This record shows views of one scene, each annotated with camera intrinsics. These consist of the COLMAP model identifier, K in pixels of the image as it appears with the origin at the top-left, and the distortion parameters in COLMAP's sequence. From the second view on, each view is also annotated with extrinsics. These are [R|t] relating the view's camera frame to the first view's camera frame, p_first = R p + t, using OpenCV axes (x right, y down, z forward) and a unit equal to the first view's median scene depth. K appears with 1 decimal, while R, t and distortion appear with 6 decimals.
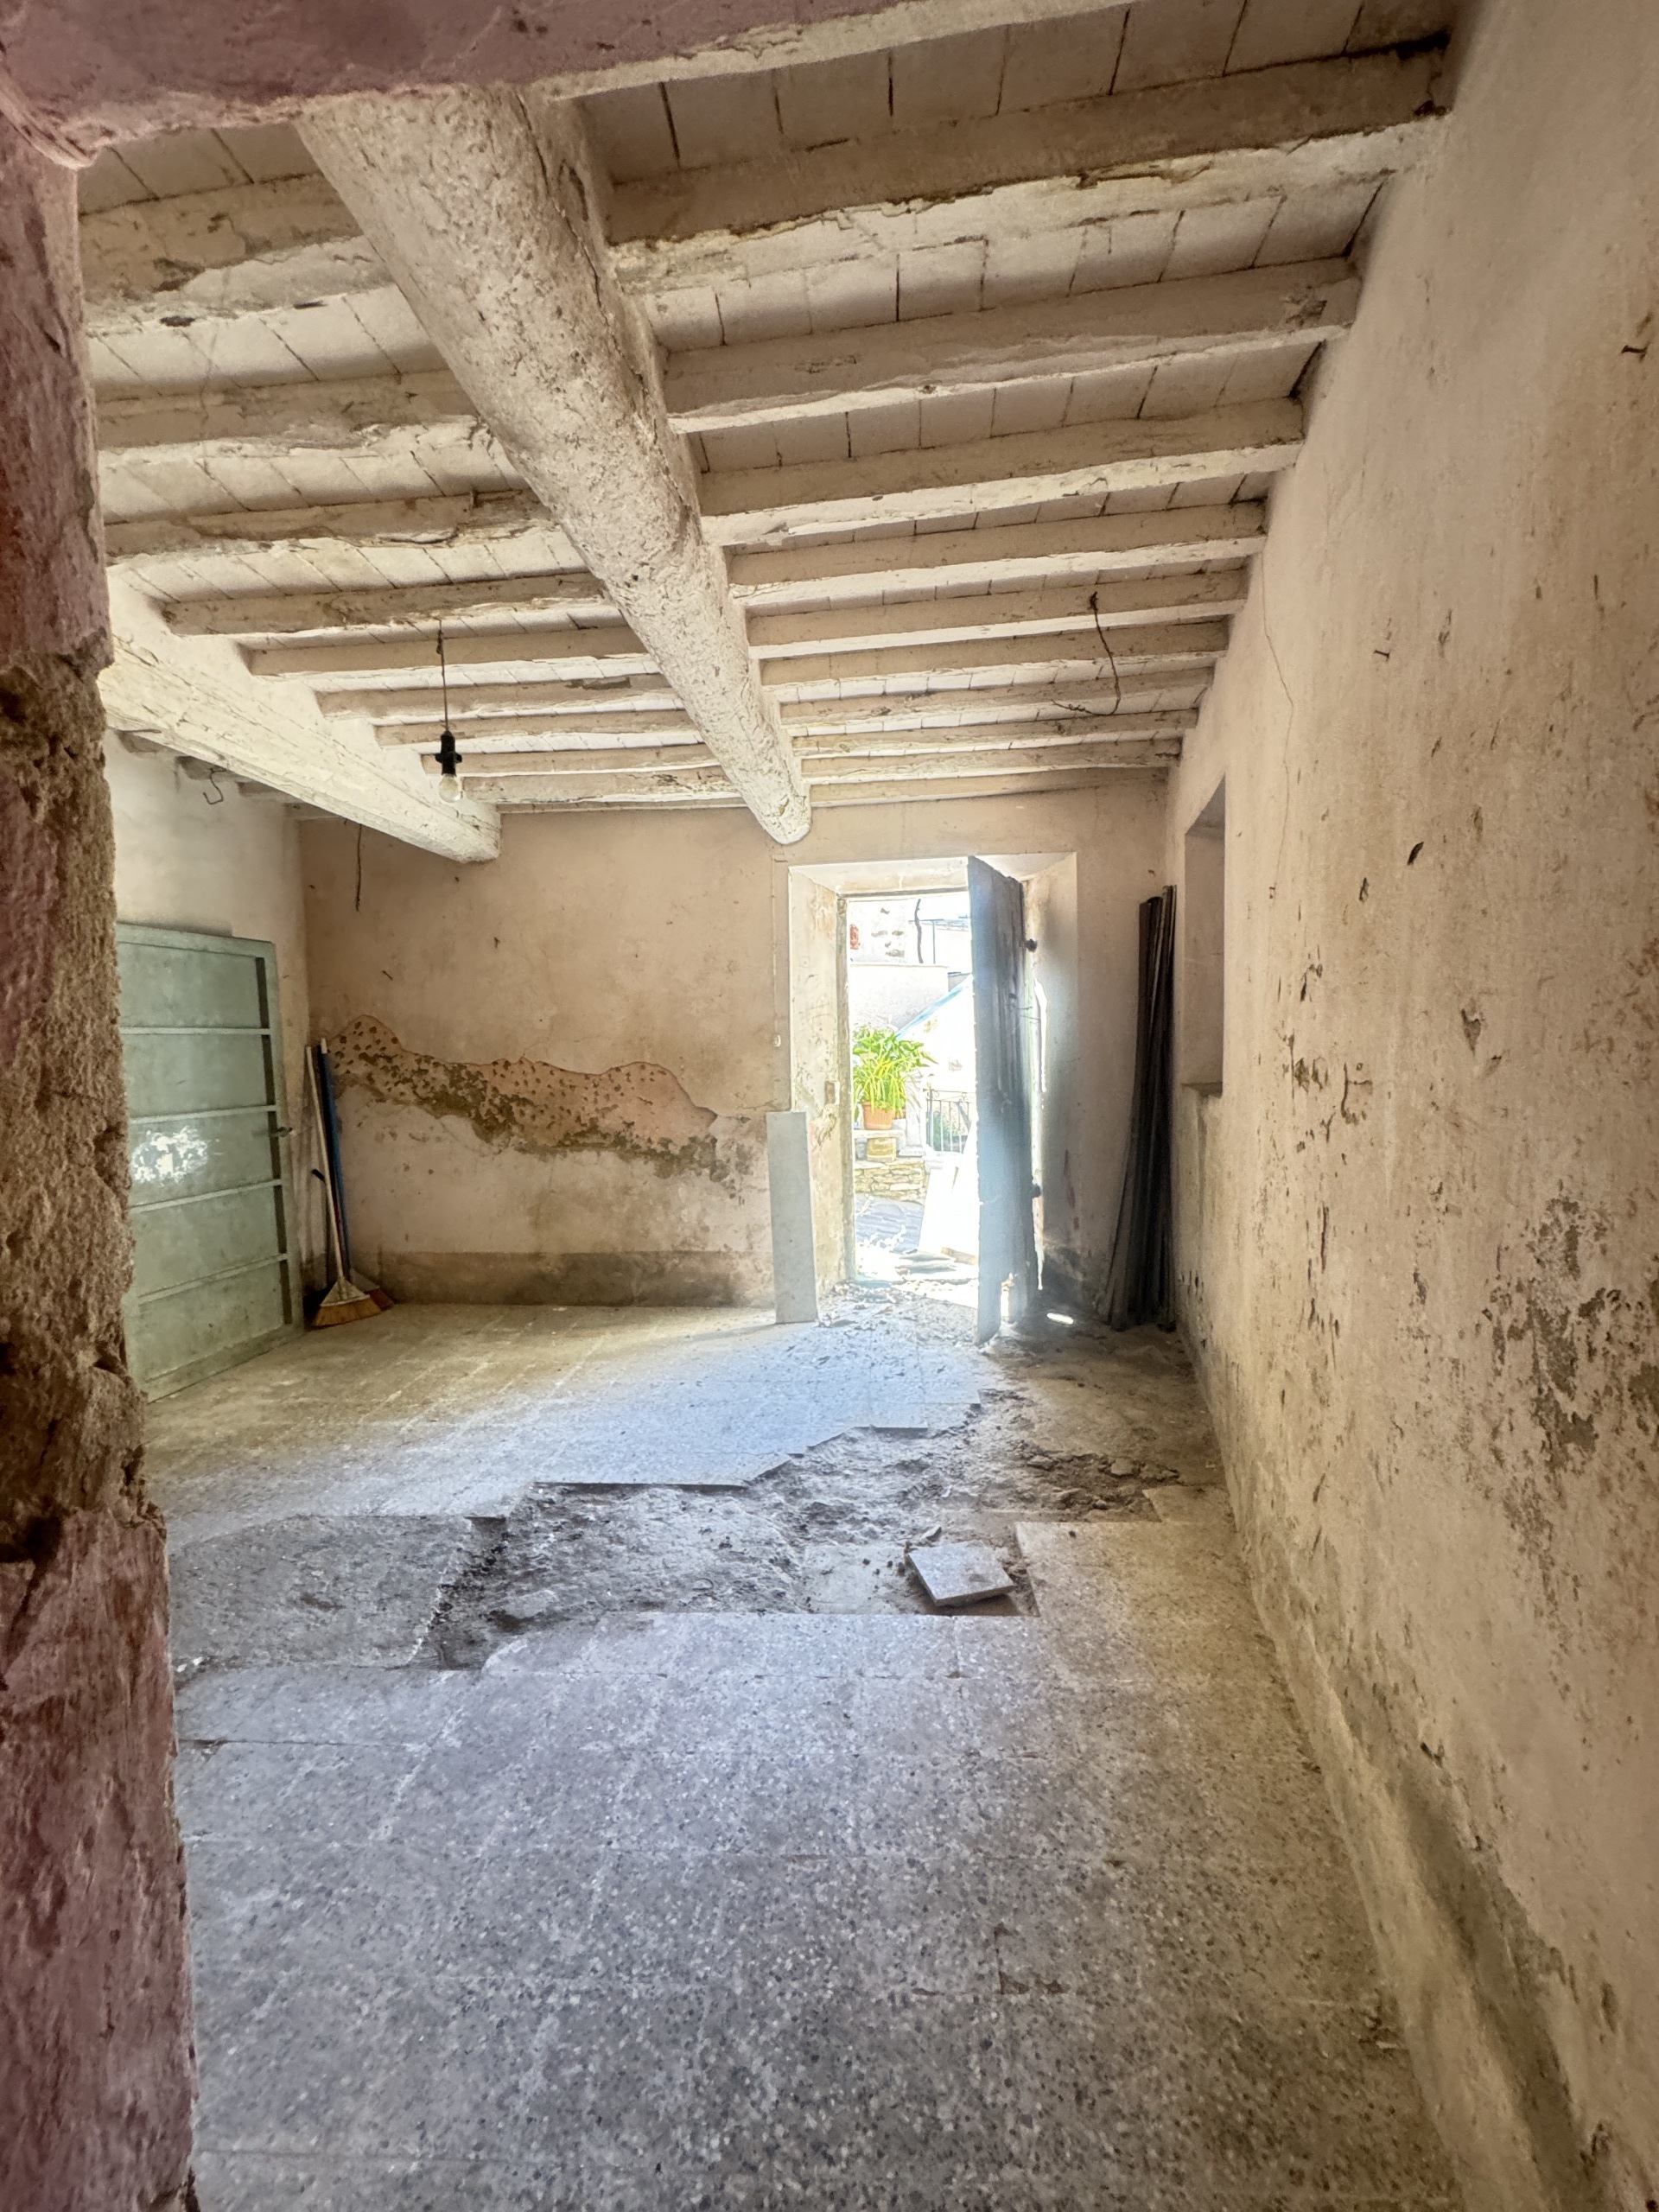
lens RADIAL K [[891.9, 0, 836.0], [0, 891.9, 1110.9], [0, 0, 1]] dist [-0.002927, 0.000433]
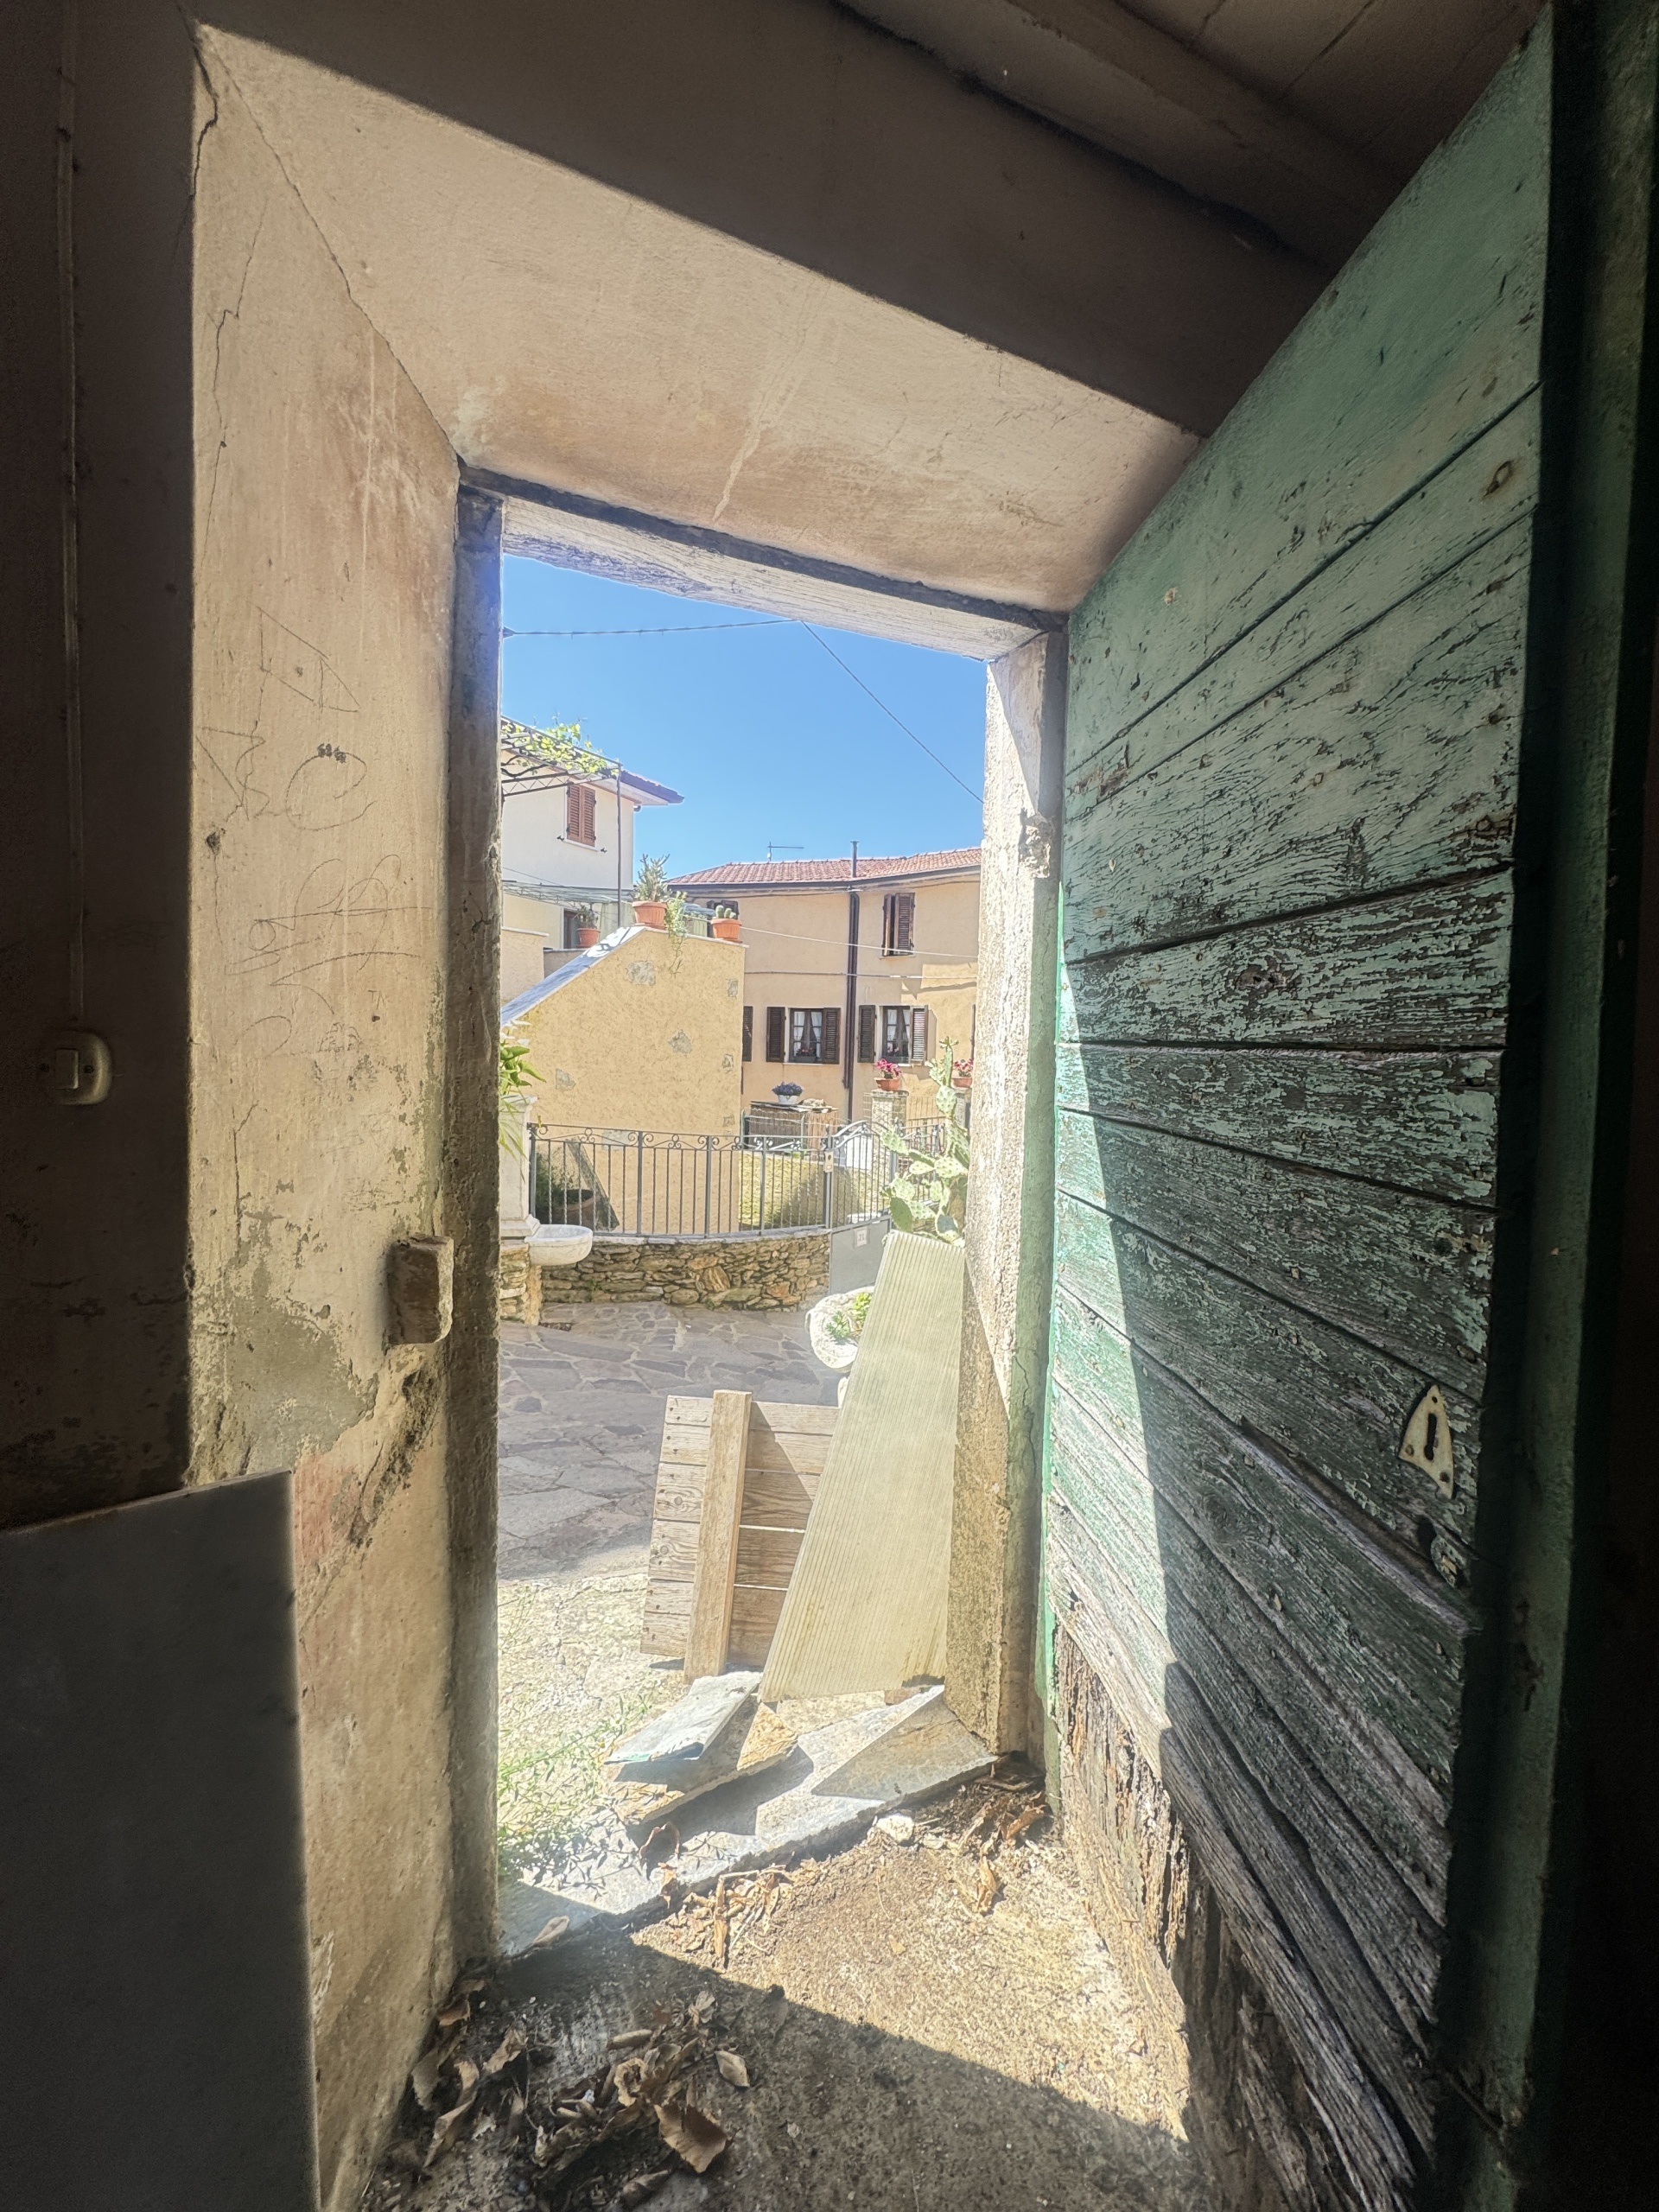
lens RADIAL K [[891.9, 0, 825.2], [0, 891.9, 1094.6], [0, 0, 1]] dist [-0.002927, 0.000433]
pose [[0.878124, 0.023980, 0.477832, -0.024557], [-0.015523, 0.999645, -0.021642, -0.069655], [-0.478182, 0.011587, 0.878185, 0.773646]]
